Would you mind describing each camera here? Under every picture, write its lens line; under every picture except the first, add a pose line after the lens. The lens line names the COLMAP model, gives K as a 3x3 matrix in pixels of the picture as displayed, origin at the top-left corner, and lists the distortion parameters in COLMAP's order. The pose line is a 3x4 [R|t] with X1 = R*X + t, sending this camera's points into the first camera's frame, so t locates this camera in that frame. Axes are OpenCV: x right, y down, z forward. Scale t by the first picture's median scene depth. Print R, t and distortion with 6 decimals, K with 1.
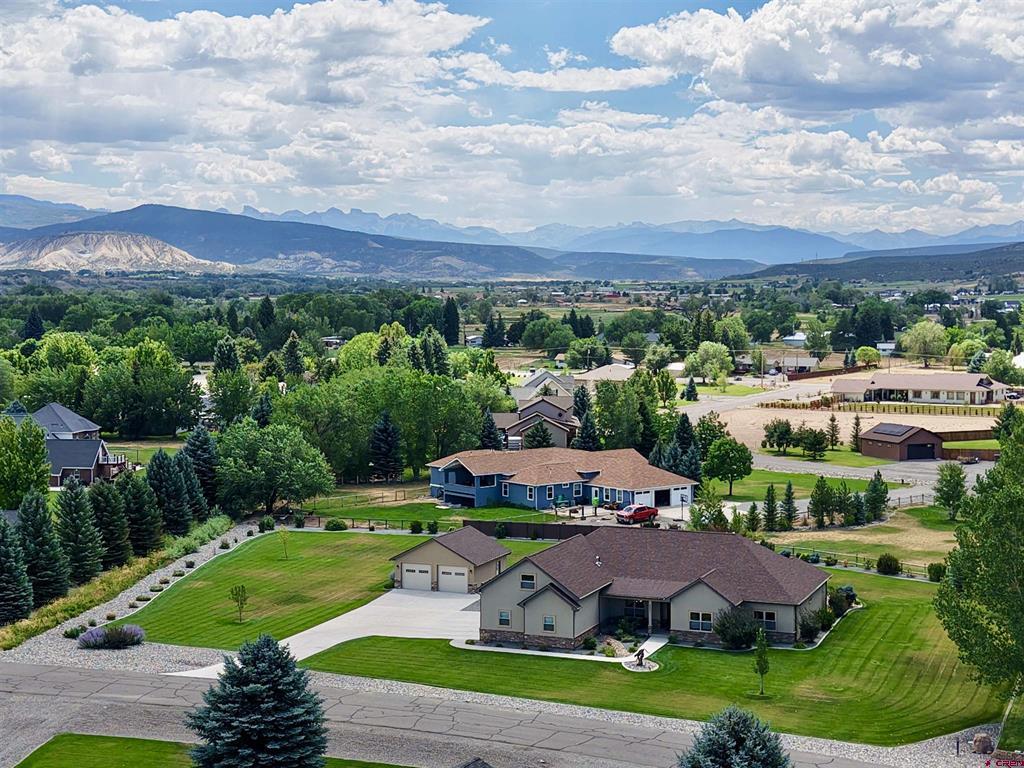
lens RADIAL K [[1592.2, 0, 512.0], [0, 1592.2, 384.0], [0, 0, 1]] dist [0.253161, -0.937949]
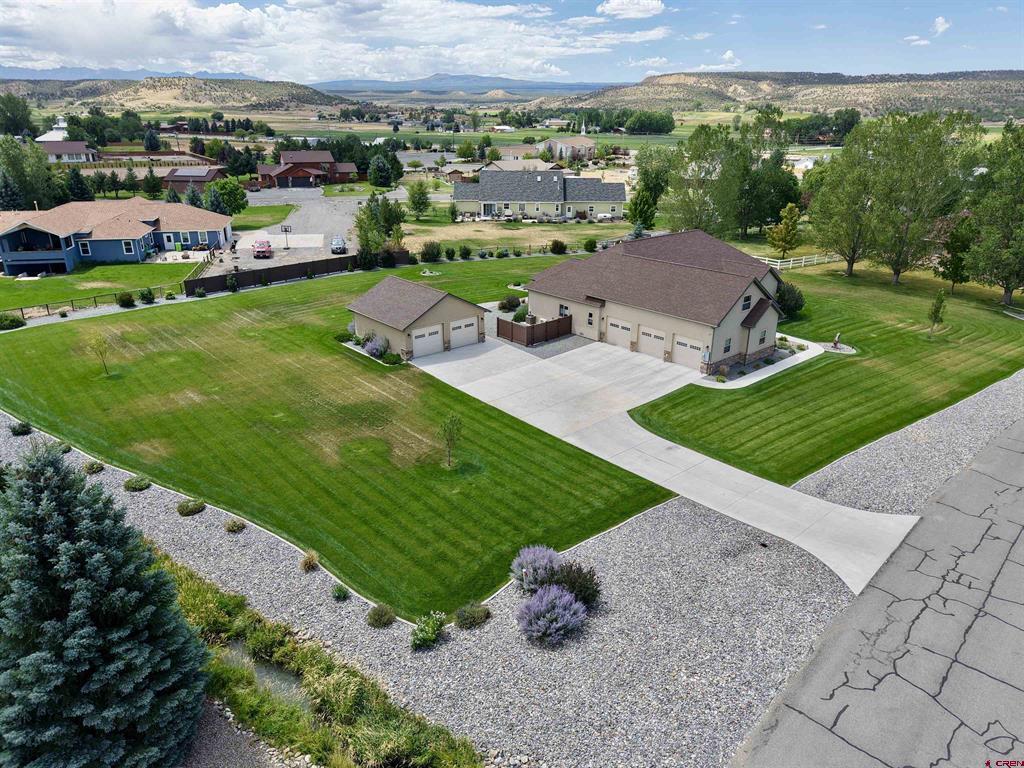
lens RADIAL K [[680.7, 0, 512.0], [0, 680.7, 384.0], [0, 0, 1]] dist [0.047348, -0.057284]
pose [[0.462916, -0.321046, 0.826219, -0.281794], [0.046004, 0.939550, 0.339308, 0.015198], [-0.885208, -0.119062, 0.449702, 0.632994]]
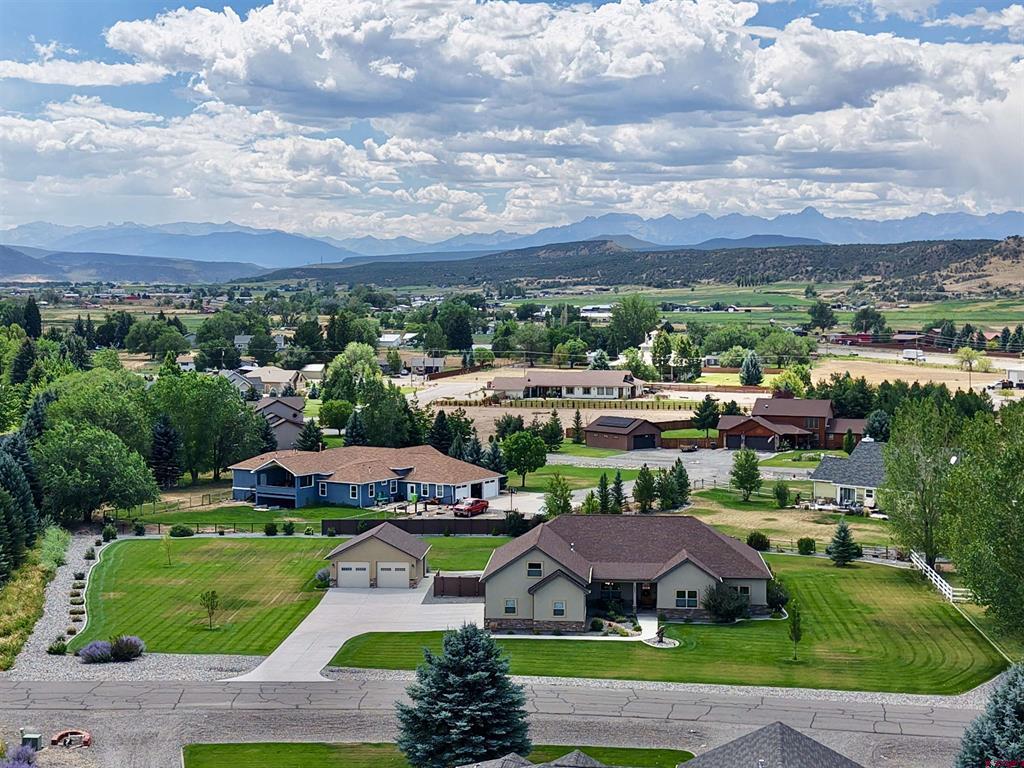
lens RADIAL K [[1592.2, 0, 512.0], [0, 1592.2, 384.0], [0, 0, 1]] dist [0.253161, -0.937949]
pose [[0.952831, -0.014870, 0.303136, -0.213360], [0.015511, 0.999880, 0.000295, 0.002388], [-0.303103, 0.004421, 0.952947, 0.014875]]
